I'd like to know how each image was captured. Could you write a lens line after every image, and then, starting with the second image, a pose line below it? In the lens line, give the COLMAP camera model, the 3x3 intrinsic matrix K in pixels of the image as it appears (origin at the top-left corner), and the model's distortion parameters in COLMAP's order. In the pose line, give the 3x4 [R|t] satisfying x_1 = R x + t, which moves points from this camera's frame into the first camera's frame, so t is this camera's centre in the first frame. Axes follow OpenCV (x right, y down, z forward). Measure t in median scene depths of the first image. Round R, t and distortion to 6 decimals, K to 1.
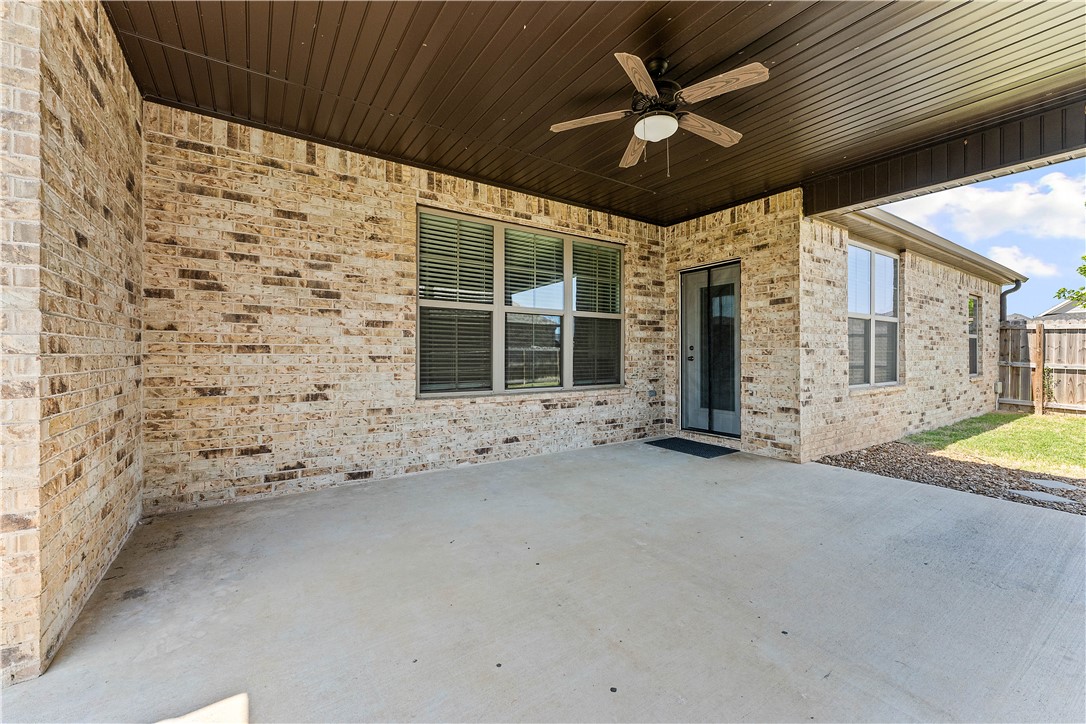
lens RADIAL K [[437.9, 0, 540.3], [0, 437.9, 358.9], [0, 0, 1]] dist [0.000739, 0.000187]
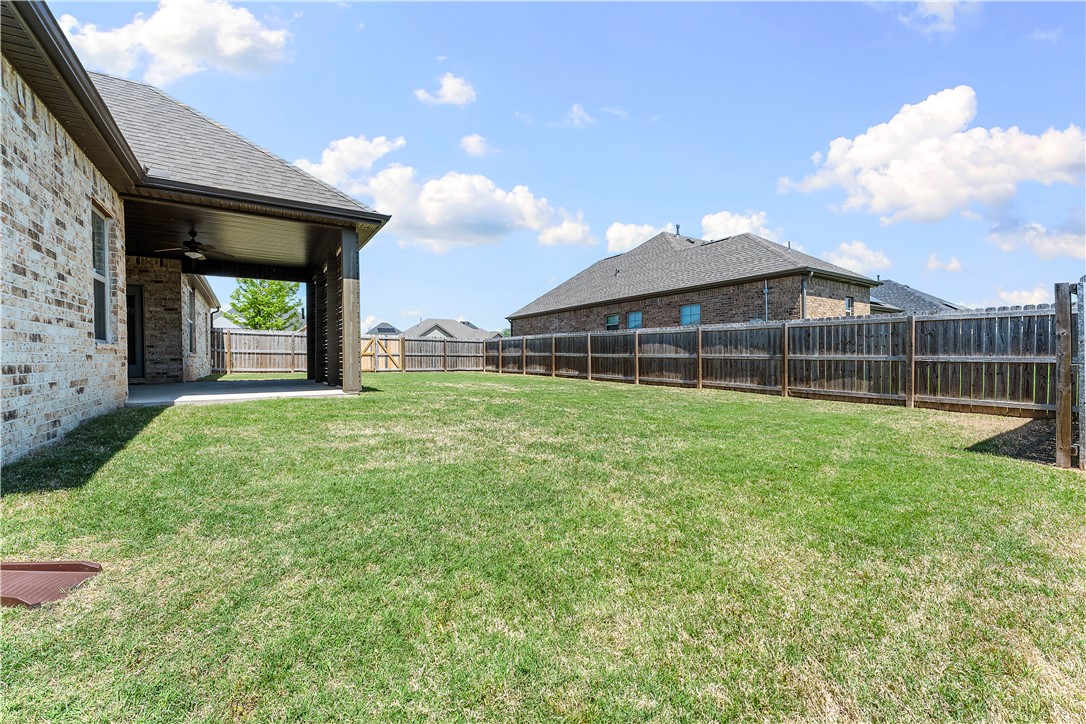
lens RADIAL K [[437.9, 0, 540.3], [0, 437.9, 358.9], [0, 0, 1]] dist [0.000739, 0.000187]
pose [[0.006774, 0.000273, 0.999977, -1.457624], [0.018328, 0.999832, -0.000397, 0.133068], [-0.999809, 0.018330, 0.006768, -0.757320]]
